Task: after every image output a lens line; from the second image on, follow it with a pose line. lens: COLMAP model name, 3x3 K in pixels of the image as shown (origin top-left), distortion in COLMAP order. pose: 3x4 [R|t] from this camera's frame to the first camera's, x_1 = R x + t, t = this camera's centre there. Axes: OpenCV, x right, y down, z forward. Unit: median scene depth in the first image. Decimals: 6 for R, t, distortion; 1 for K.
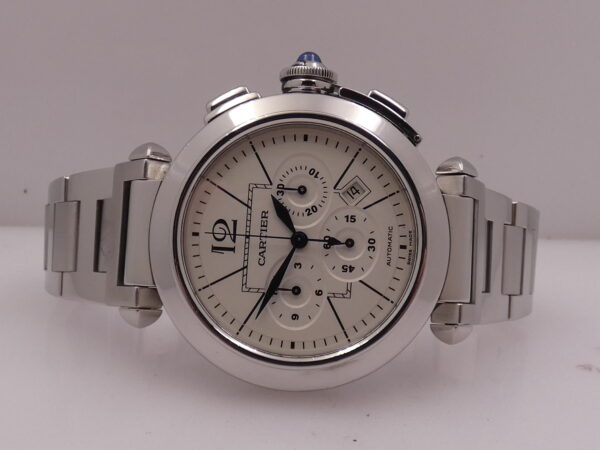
lens RADIAL K [[927.4, 0, 300.0], [0, 927.4, 225.0], [0, 0, 1]] dist [0.017068, 0.107245]
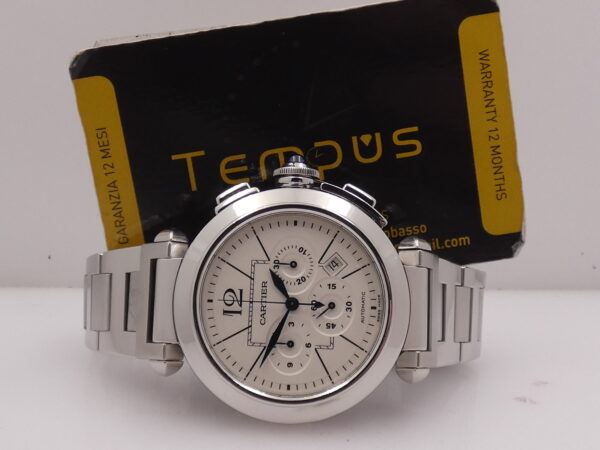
lens RADIAL K [[927.4, 0, 300.0], [0, 927.4, 225.0], [0, 0, 1]] dist [0.017068, 0.107245]
pose [[0.999373, -0.017387, 0.030838, -0.027117], [0.018604, 0.999041, -0.039624, -0.041156], [-0.030119, 0.040173, 0.998739, -0.273295]]
